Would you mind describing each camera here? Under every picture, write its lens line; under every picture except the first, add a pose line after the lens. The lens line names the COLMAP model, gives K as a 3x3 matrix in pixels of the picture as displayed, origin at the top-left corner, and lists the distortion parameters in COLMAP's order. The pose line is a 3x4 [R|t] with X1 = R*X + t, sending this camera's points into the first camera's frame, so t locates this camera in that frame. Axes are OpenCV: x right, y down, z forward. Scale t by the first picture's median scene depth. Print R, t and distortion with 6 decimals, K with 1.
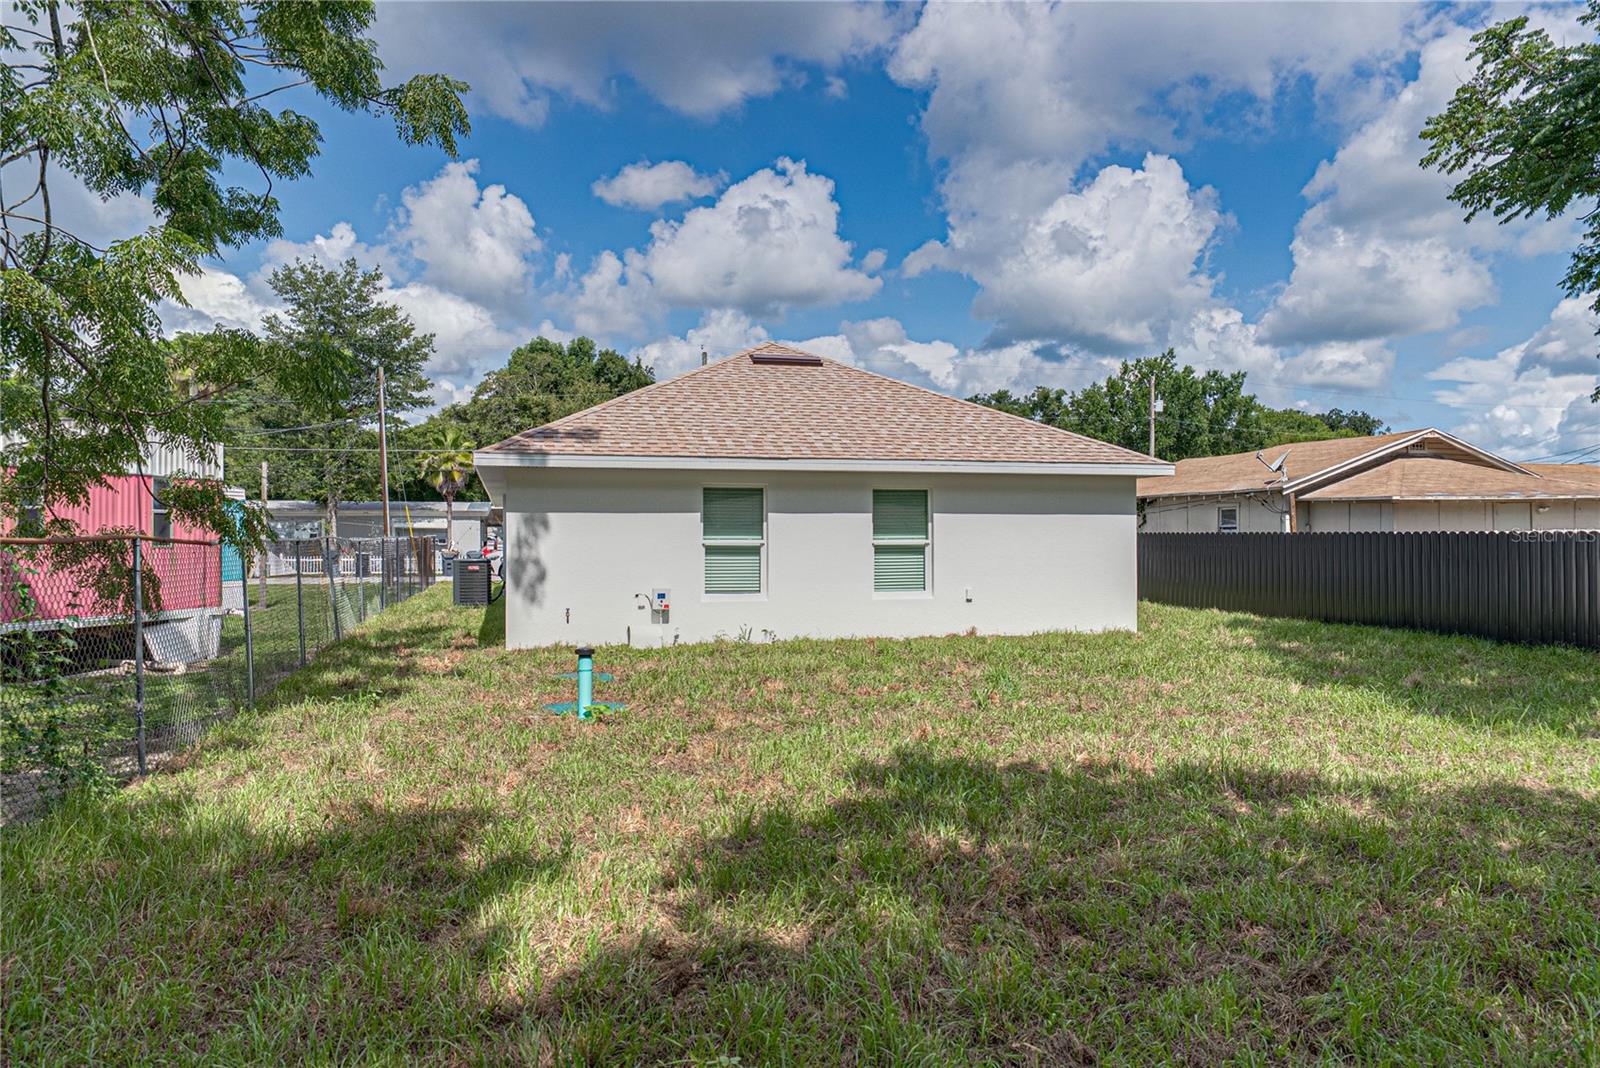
lens RADIAL K [[1079.8, 0, 798.5], [0, 1079.8, 527.8], [0, 0, 1]] dist [0.001459, -0.000707]
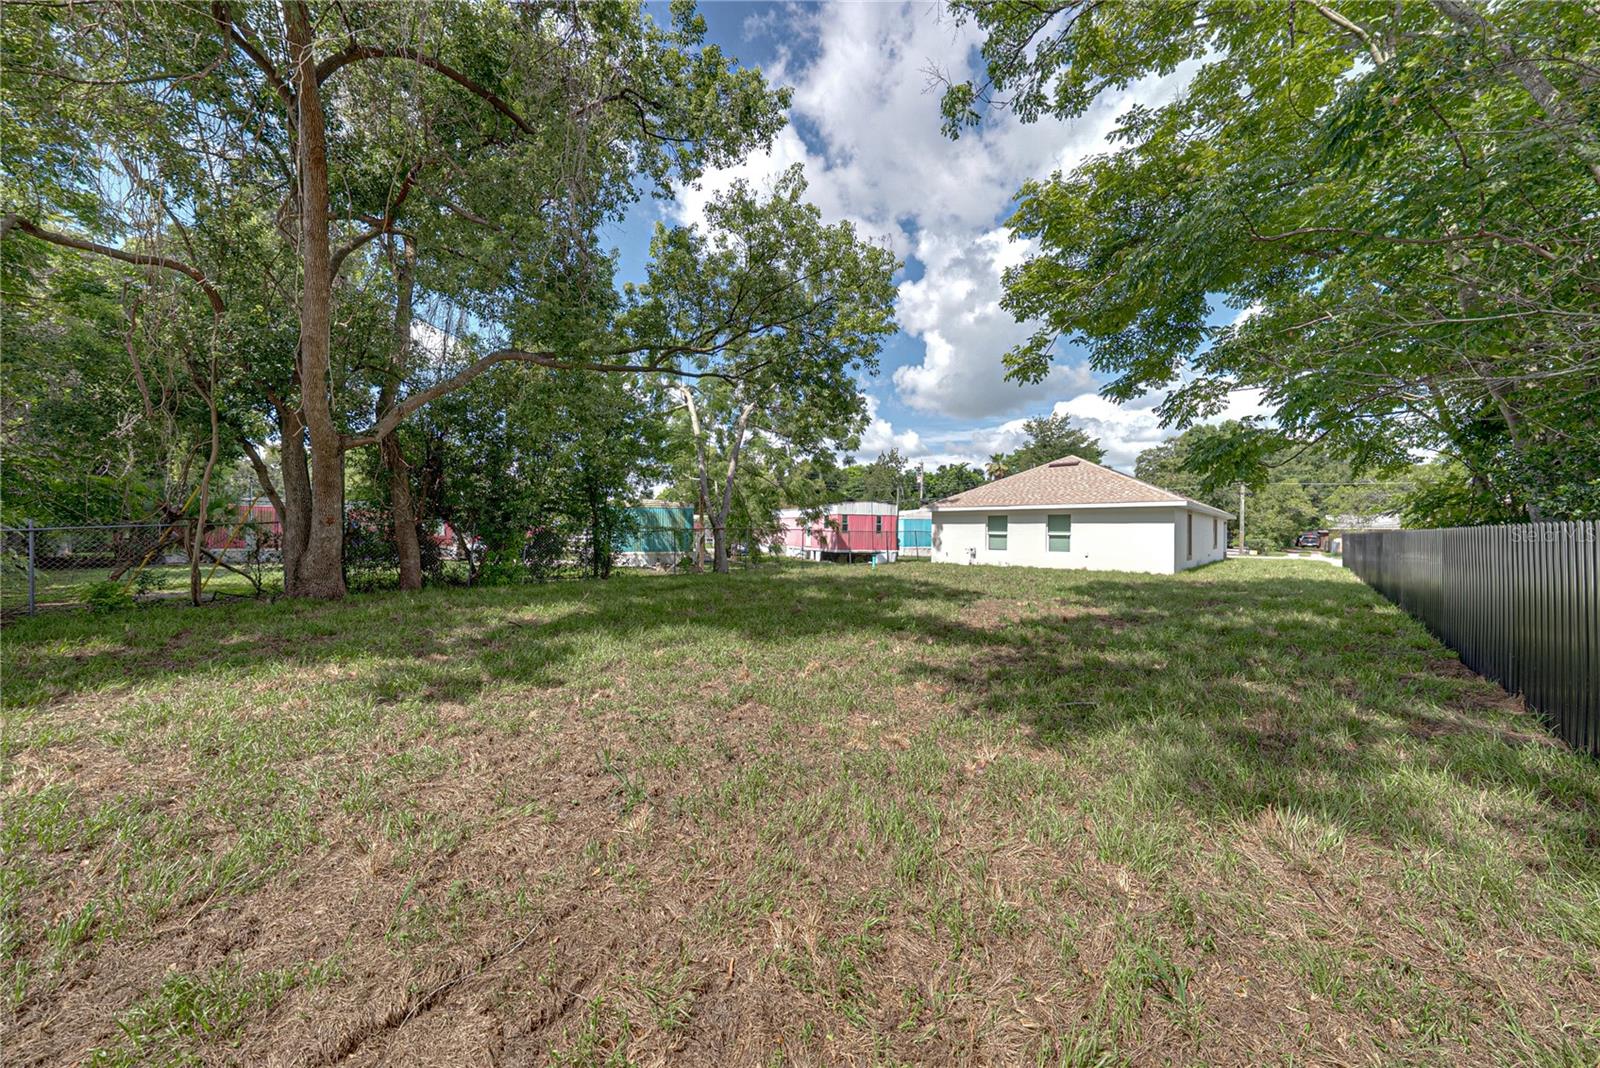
lens RADIAL K [[552.0, 0, 798.4], [0, 552.0, 527.3], [0, 0, 1]] dist [0.000517, 0.000212]
pose [[0.534326, 0.000197, -0.845278, 0.946305], [-0.001301, 0.999999, -0.000590, -0.002447], [0.845277, 0.001414, 0.534326, -0.317570]]
